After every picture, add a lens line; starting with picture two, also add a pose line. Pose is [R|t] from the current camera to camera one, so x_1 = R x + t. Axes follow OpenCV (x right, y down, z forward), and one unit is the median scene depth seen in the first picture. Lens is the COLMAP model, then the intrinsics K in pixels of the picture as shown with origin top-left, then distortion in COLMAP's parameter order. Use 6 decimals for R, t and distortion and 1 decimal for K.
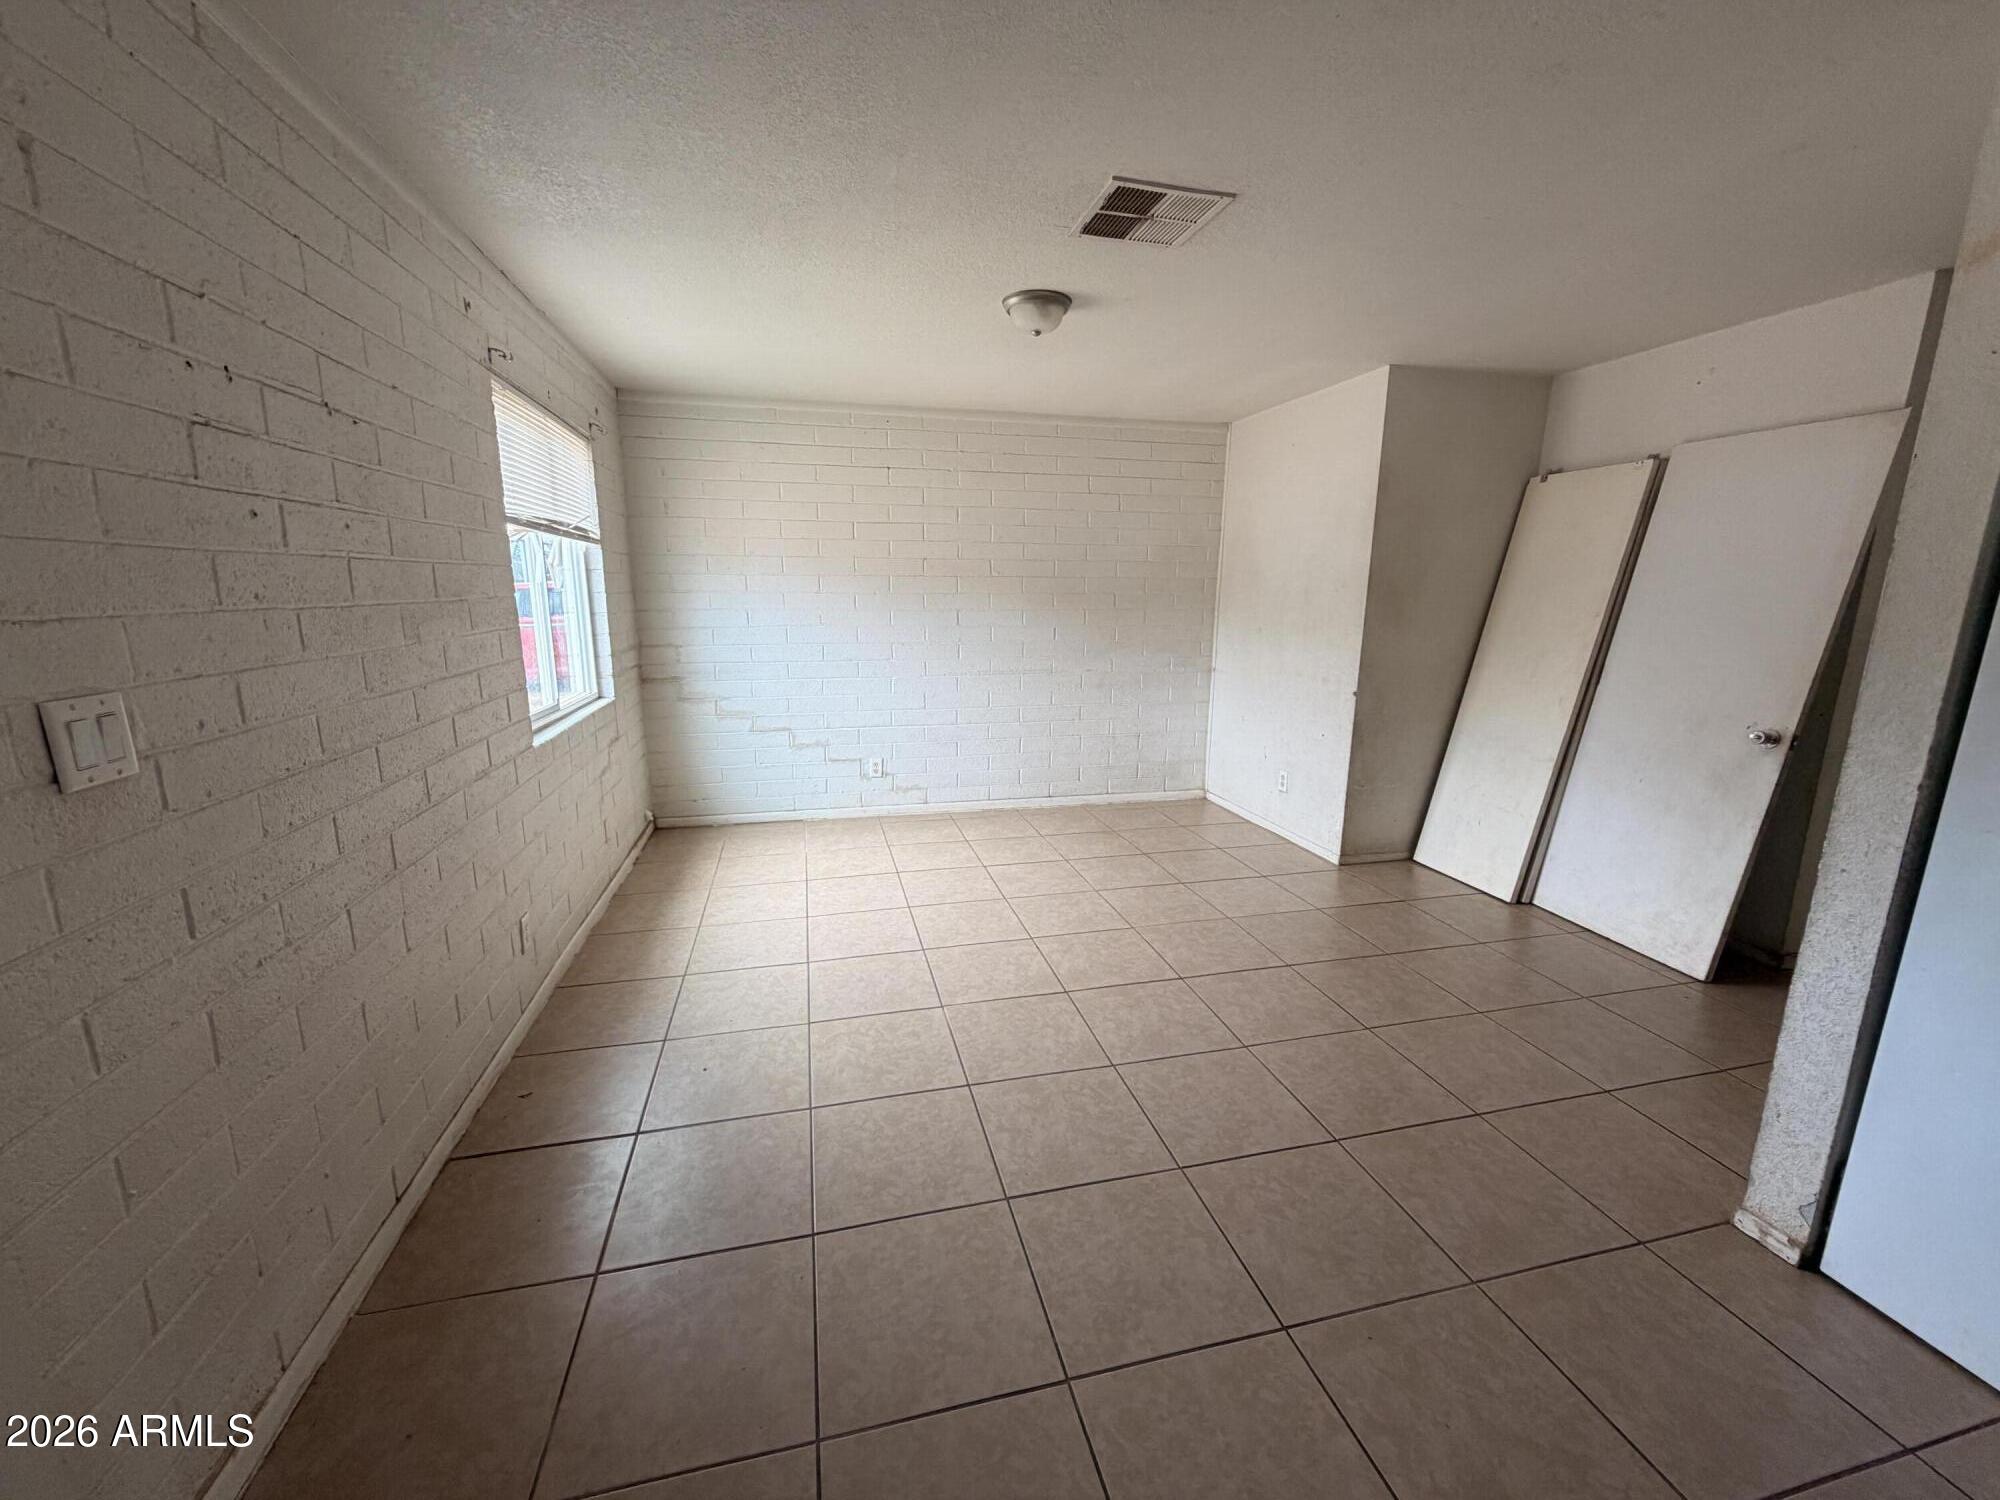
lens RADIAL K [[800.4, 0, 994.2], [0, 800.4, 746.9], [0, 0, 1]] dist [0.004254, 0.000189]
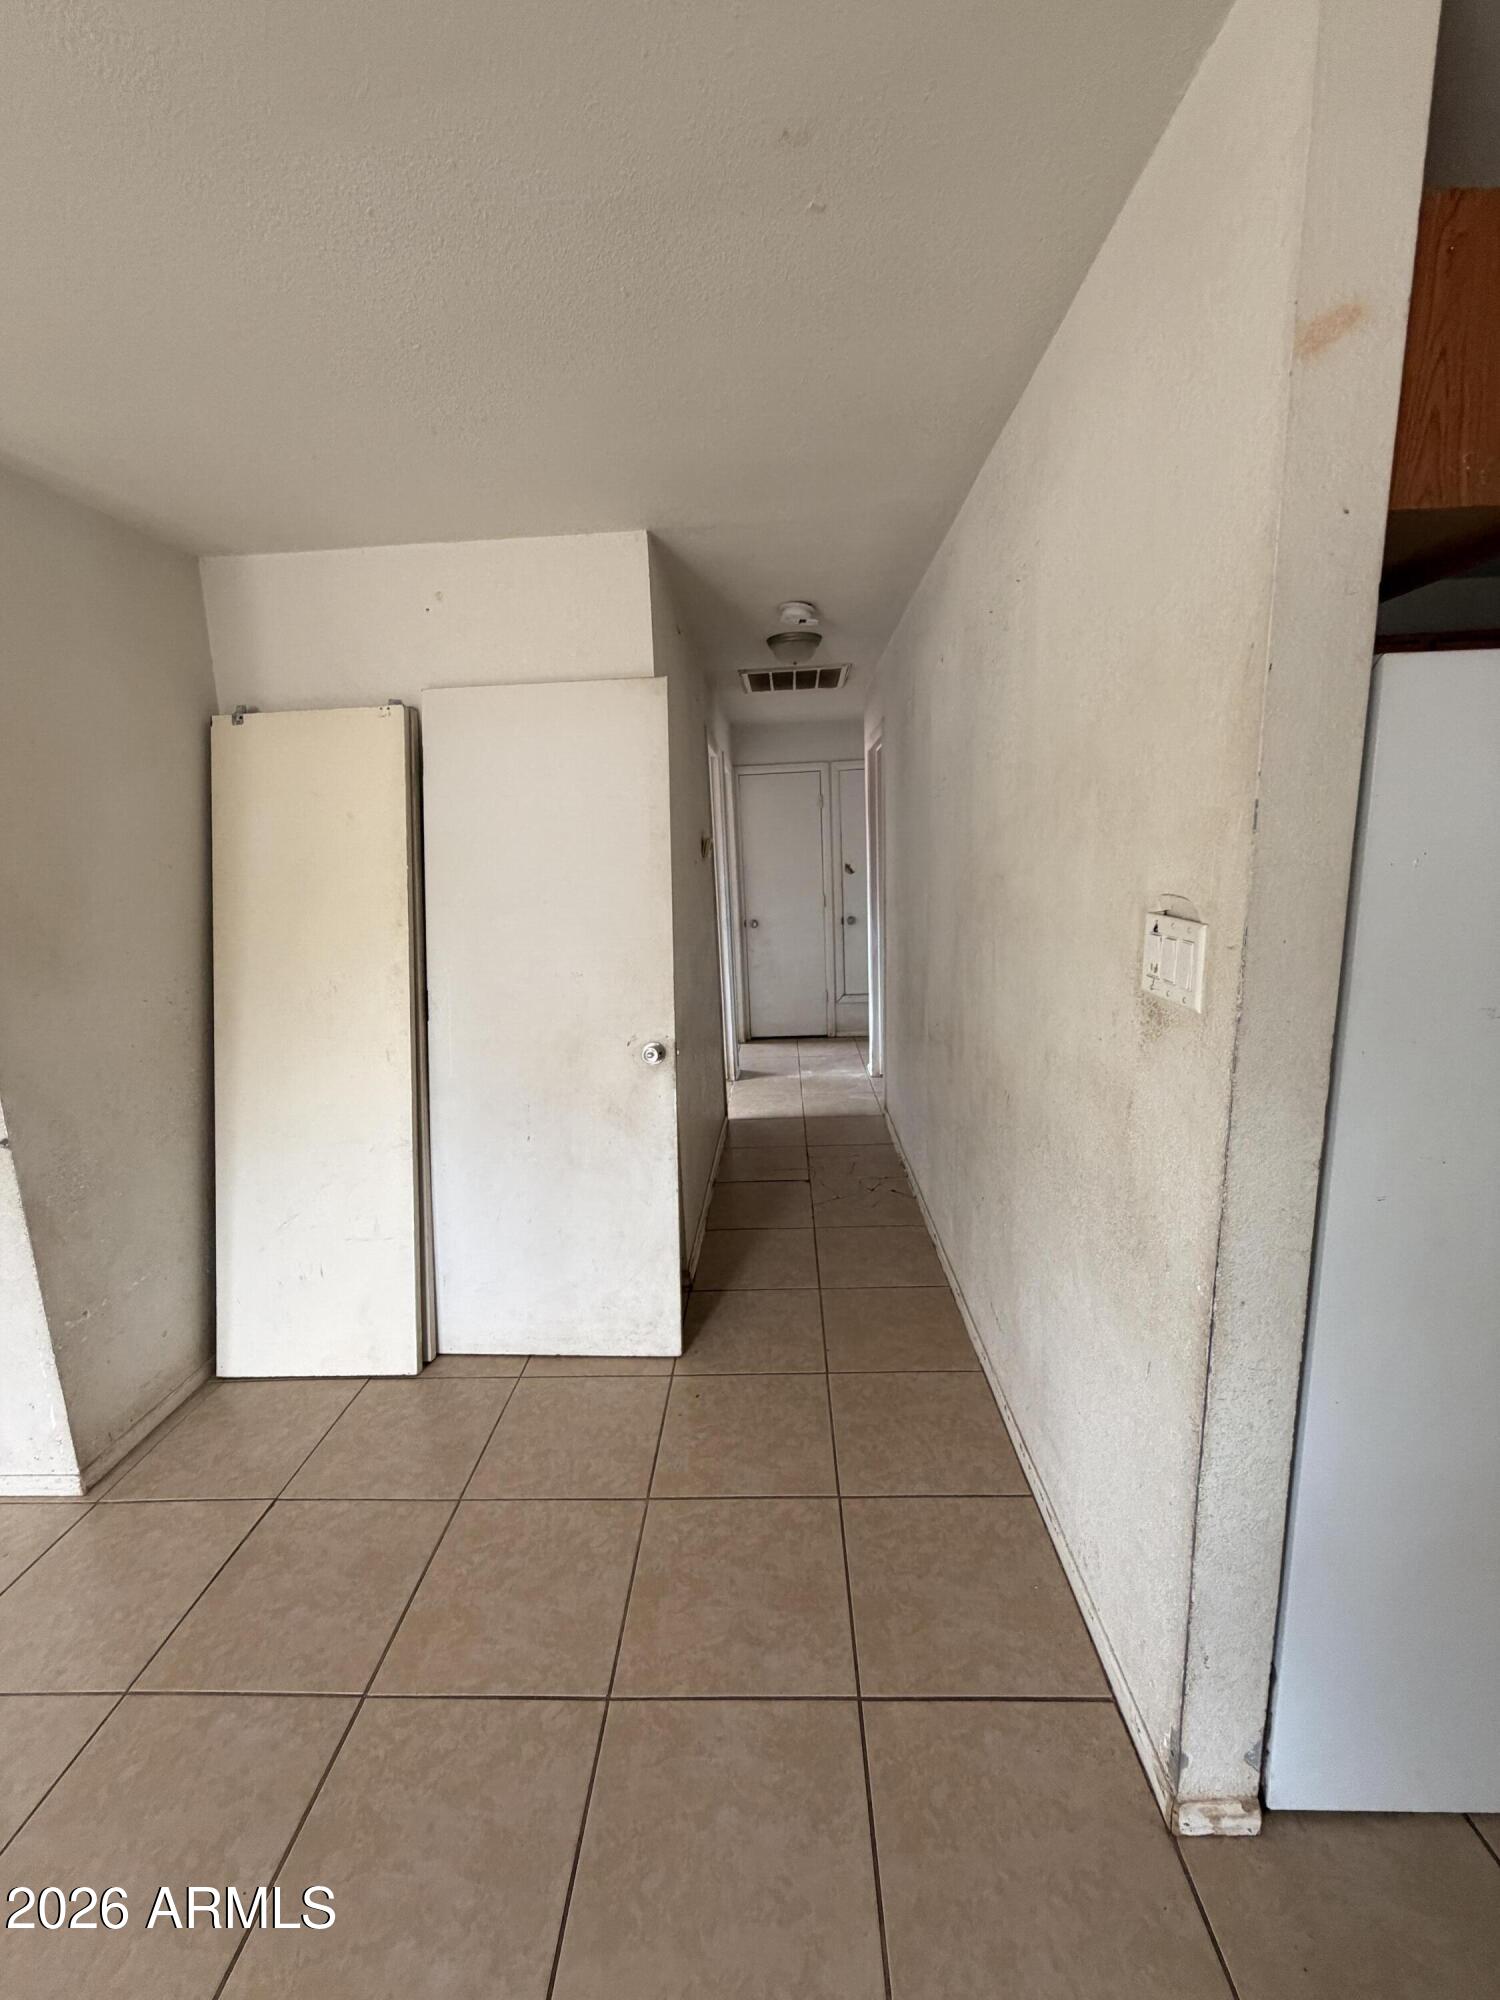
lens RADIAL K [[800.4, 0, 746.5], [0, 800.4, 996.3], [0, 0, 1]] dist [0.004254, 0.000189]
pose [[0.269568, -0.189471, 0.944158, 0.146114], [0.233678, 0.964019, 0.126738, -0.103606], [-0.934199, 0.186465, 0.304144, 0.442671]]
